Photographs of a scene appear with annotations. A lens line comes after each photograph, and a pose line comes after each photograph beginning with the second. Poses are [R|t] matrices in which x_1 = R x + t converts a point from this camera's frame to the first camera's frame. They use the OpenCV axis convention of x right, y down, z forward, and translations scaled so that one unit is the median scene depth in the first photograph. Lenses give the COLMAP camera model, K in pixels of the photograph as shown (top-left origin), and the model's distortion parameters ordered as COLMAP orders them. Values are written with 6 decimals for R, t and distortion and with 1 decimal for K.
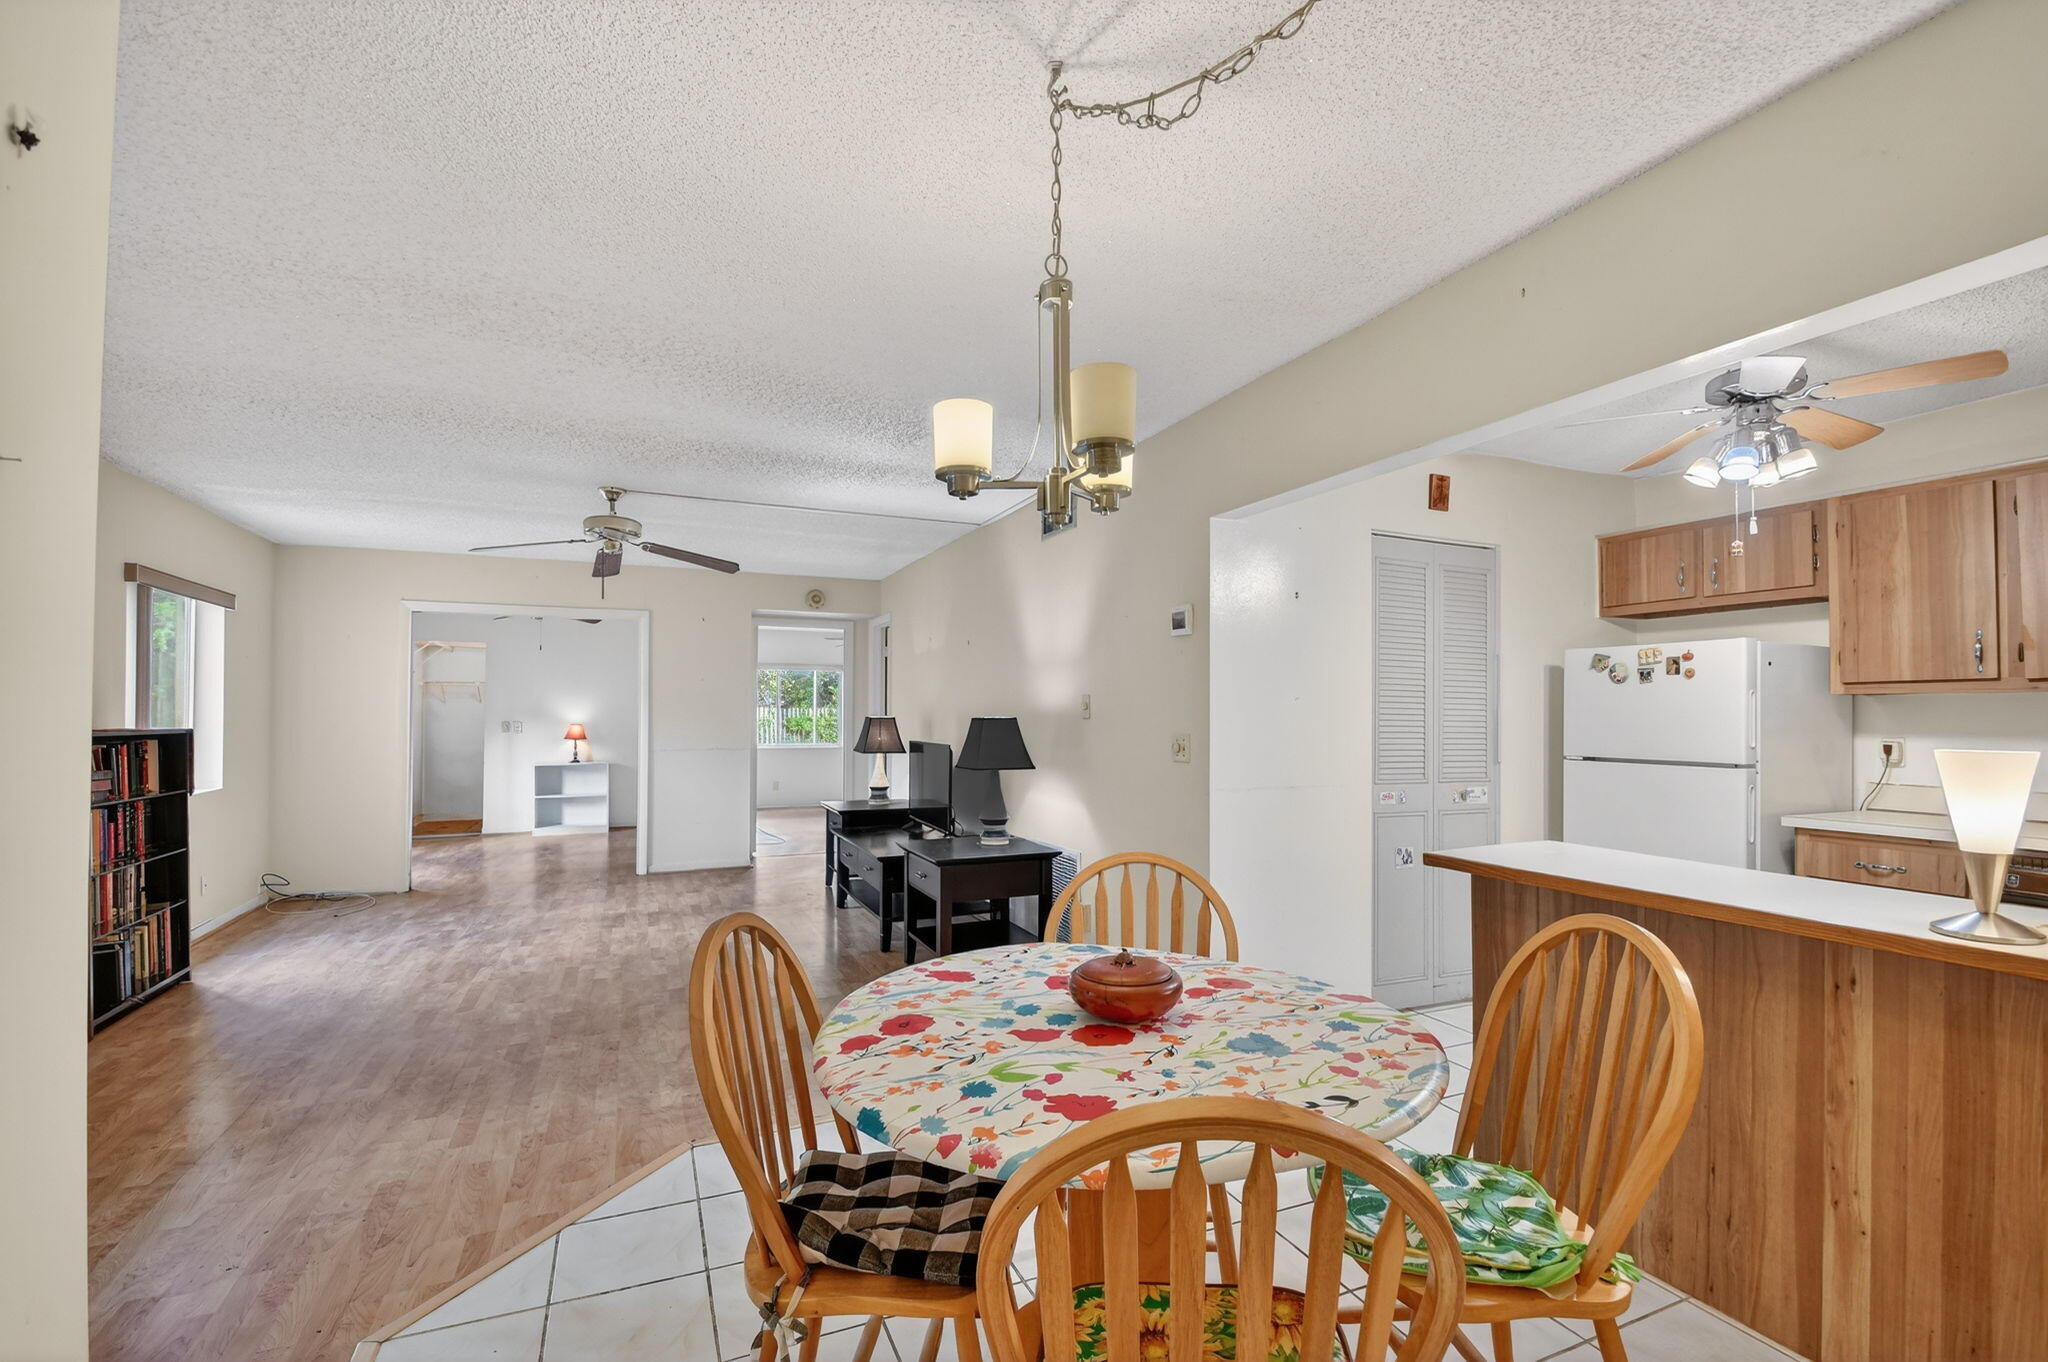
lens RADIAL K [[894.0, 0, 1033.1], [0, 894.0, 701.7], [0, 0, 1]] dist [0.020207, -0.020884]
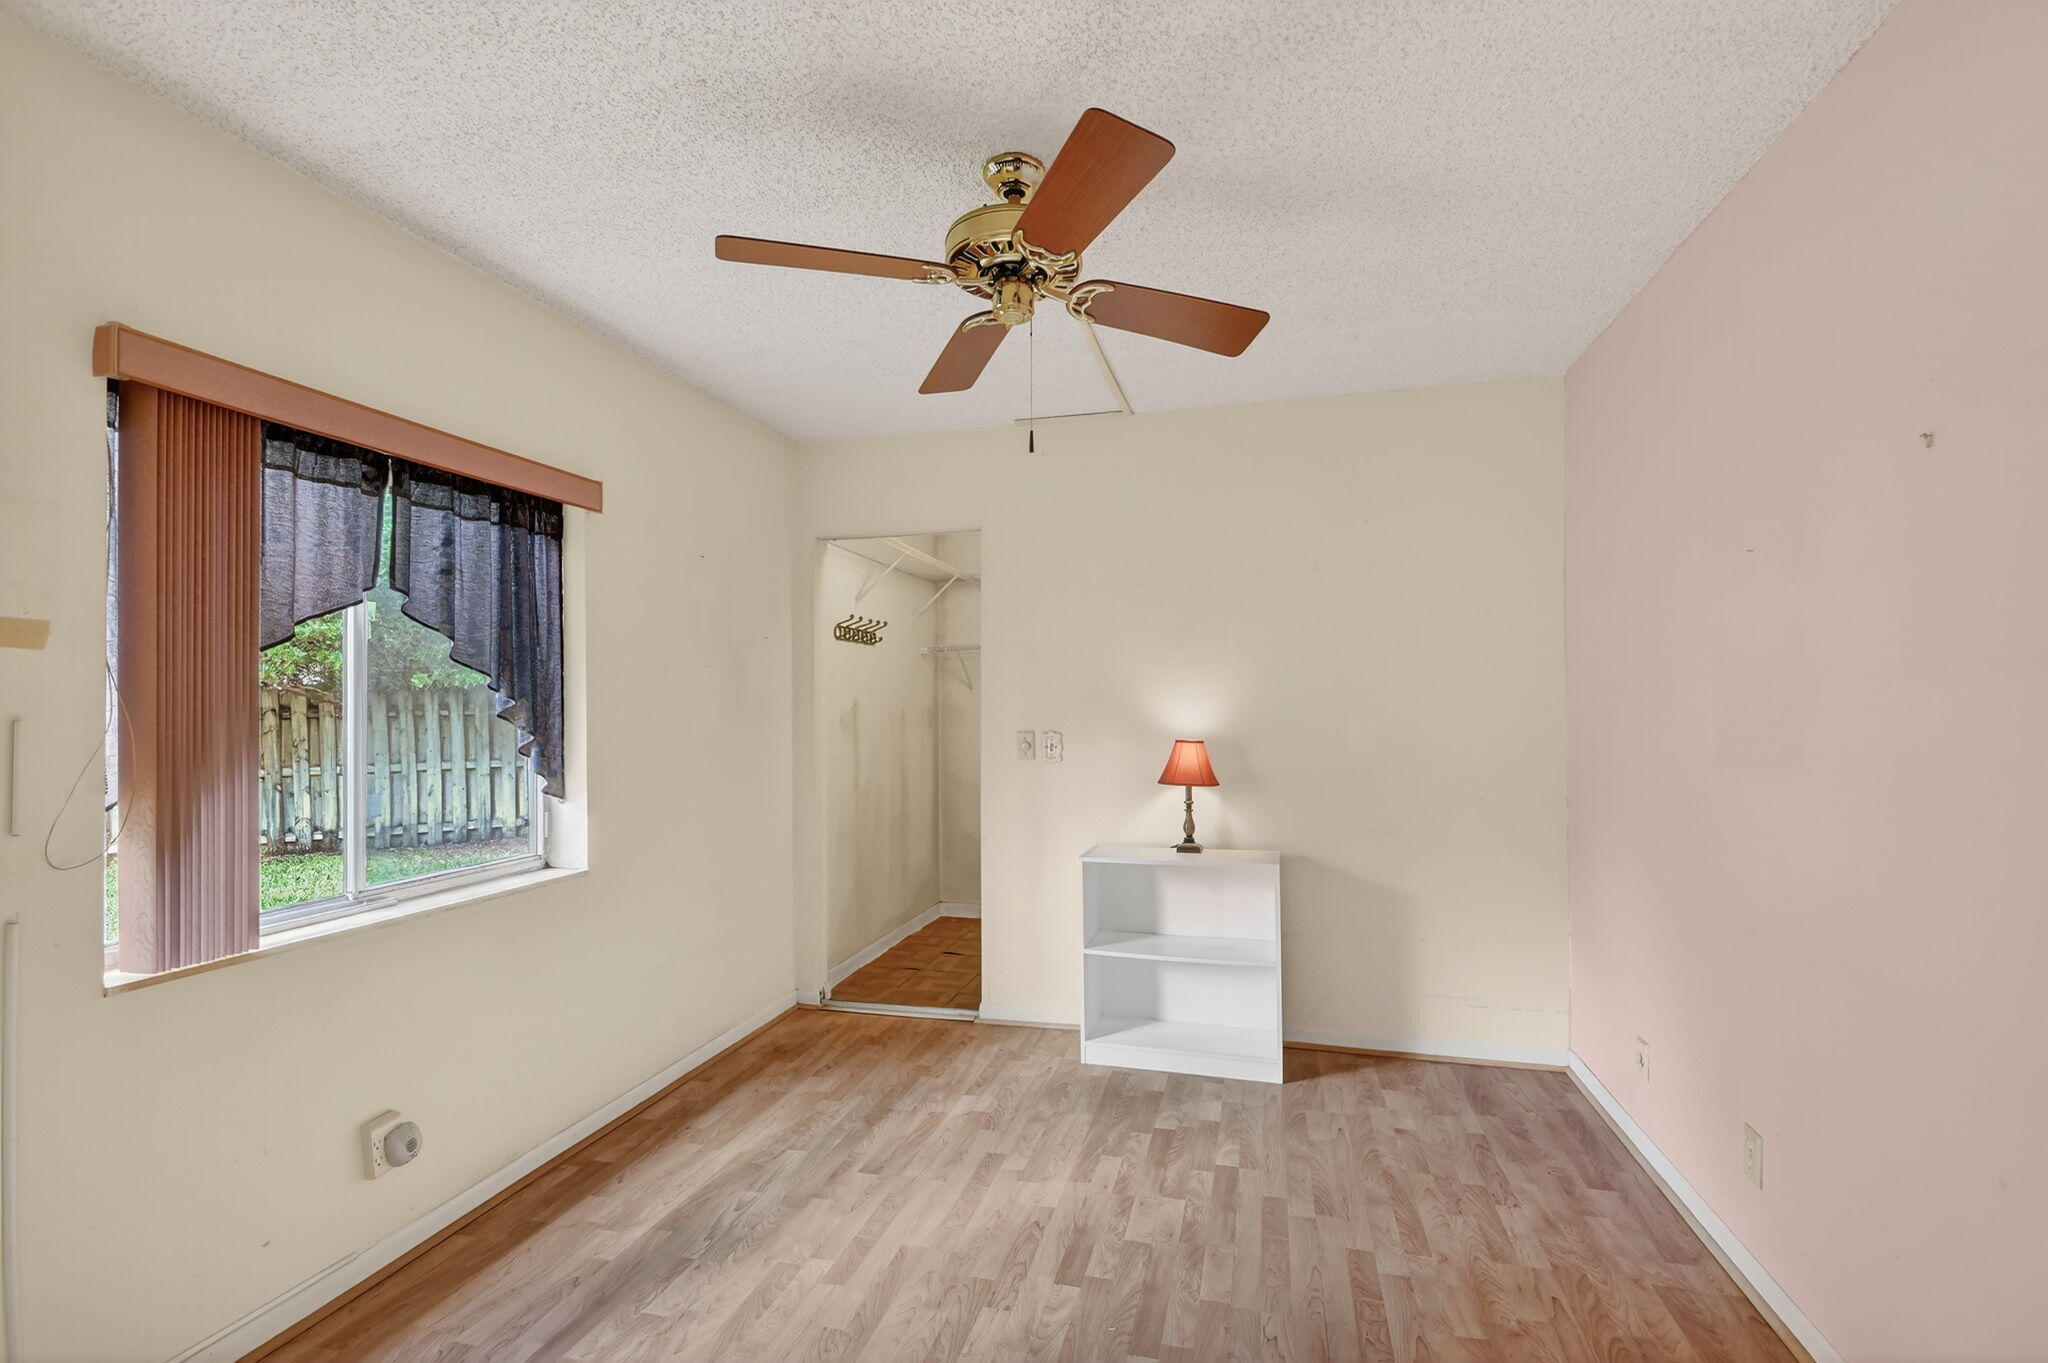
lens RADIAL K [[890.2, 0, 1038.4], [0, 890.2, 703.5], [0, 0, 1]] dist [0.017424, -0.021262]
pose [[0.781759, -0.002086, -0.623577, -0.926036], [0.016017, 0.999732, 0.016735, 0.010571], [0.623375, -0.023070, 0.781583, 1.893142]]
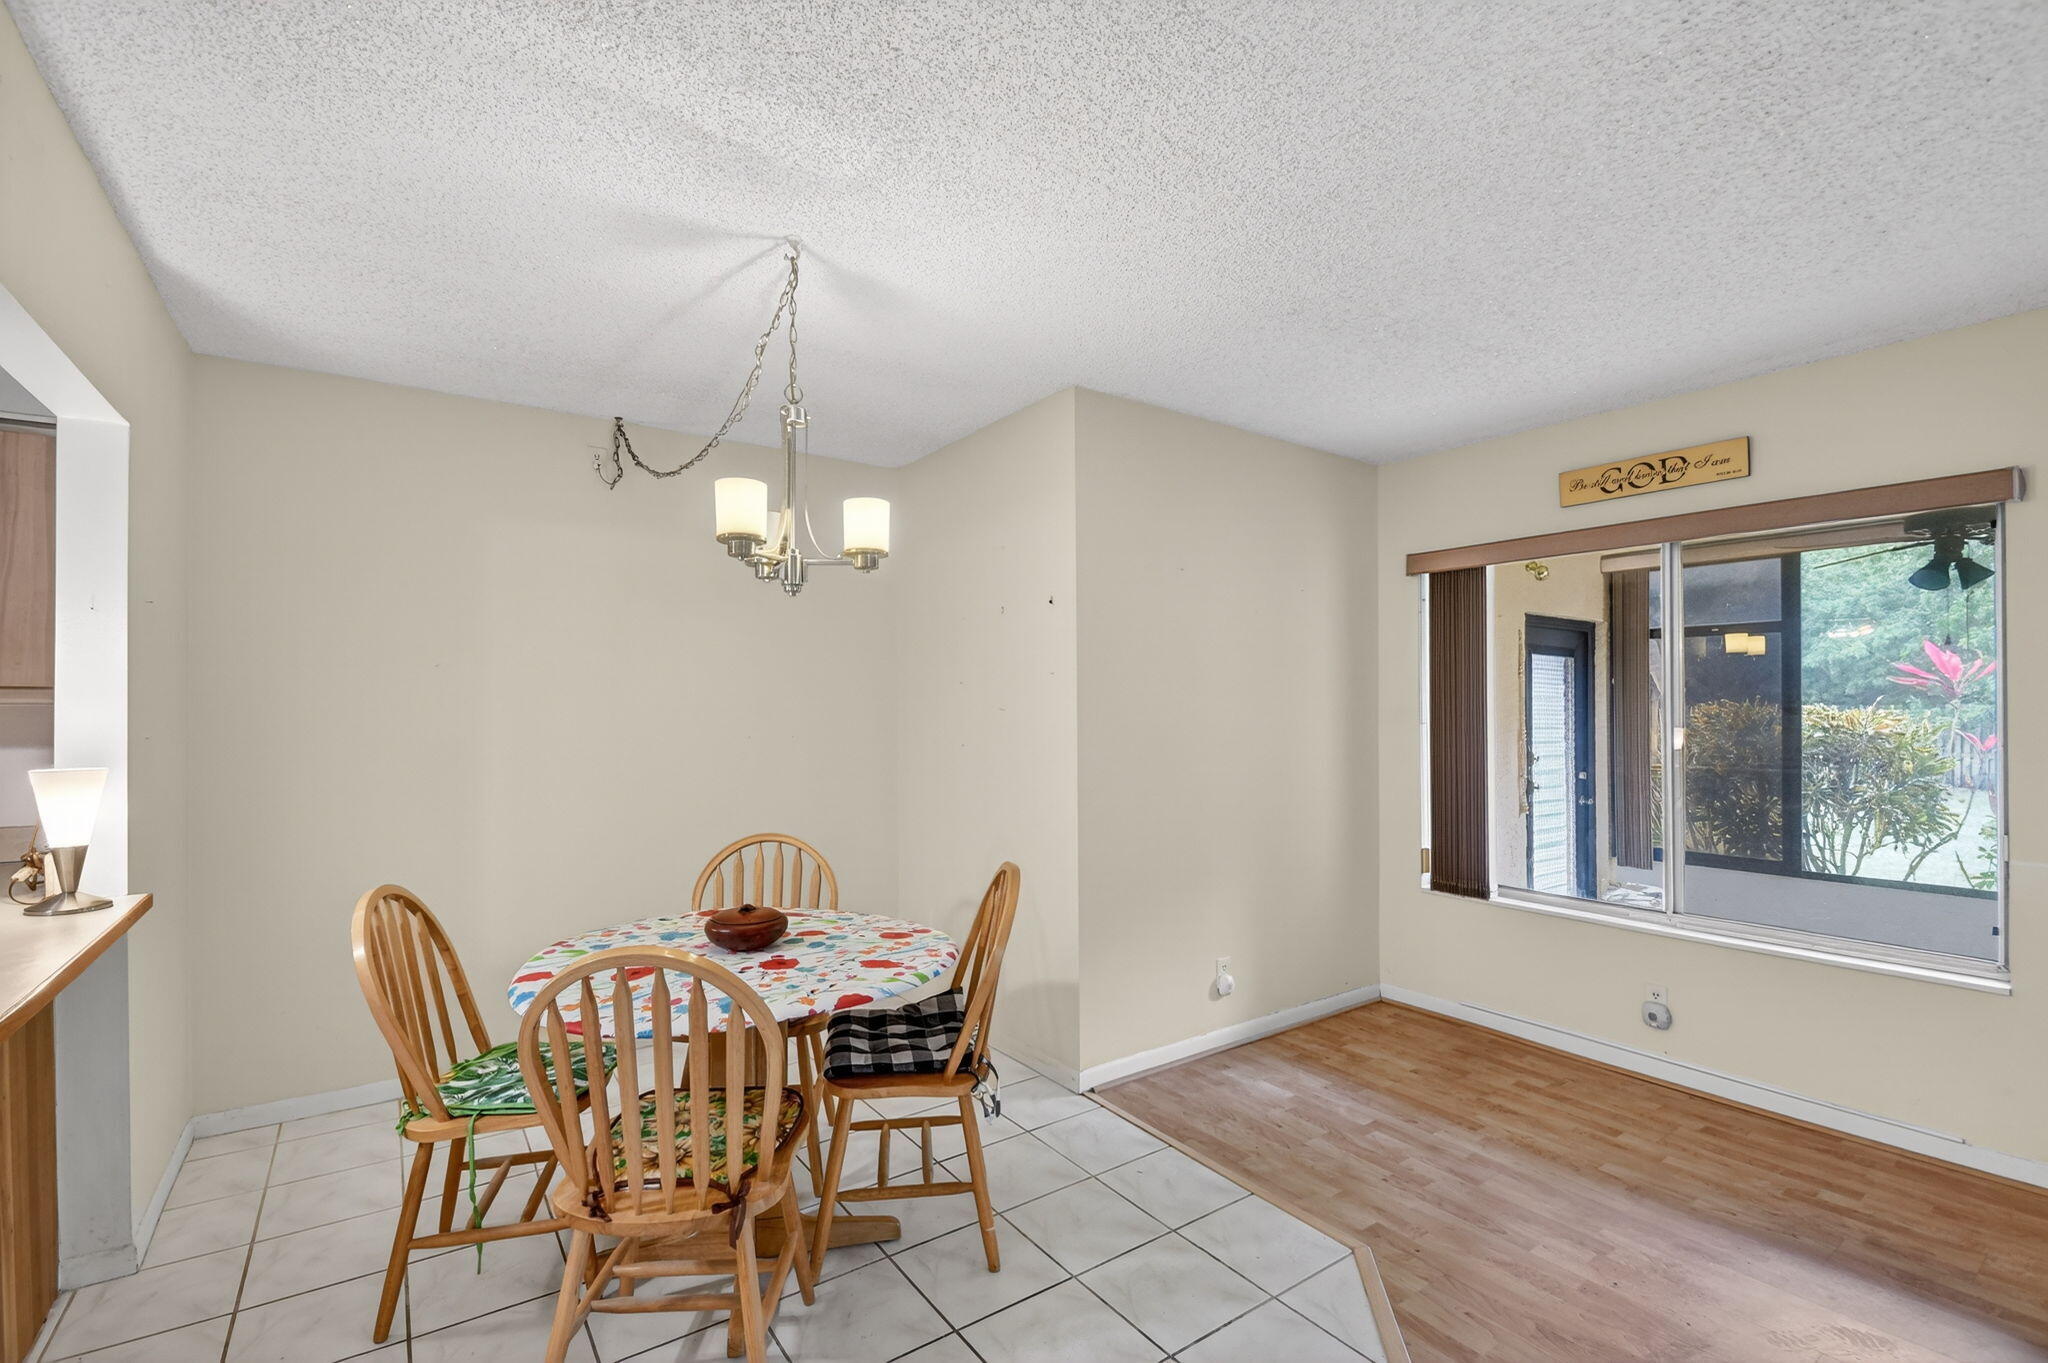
lens RADIAL K [[898.8, 0, 1030.5], [0, 898.8, 702.4], [0, 0, 1]] dist [0.017680, -0.014158]
pose [[-0.980879, -0.002157, -0.194605, -0.026374], [0.002109, 0.999762, -0.021716, -0.004330], [0.194605, -0.021711, -0.980641, 1.073666]]
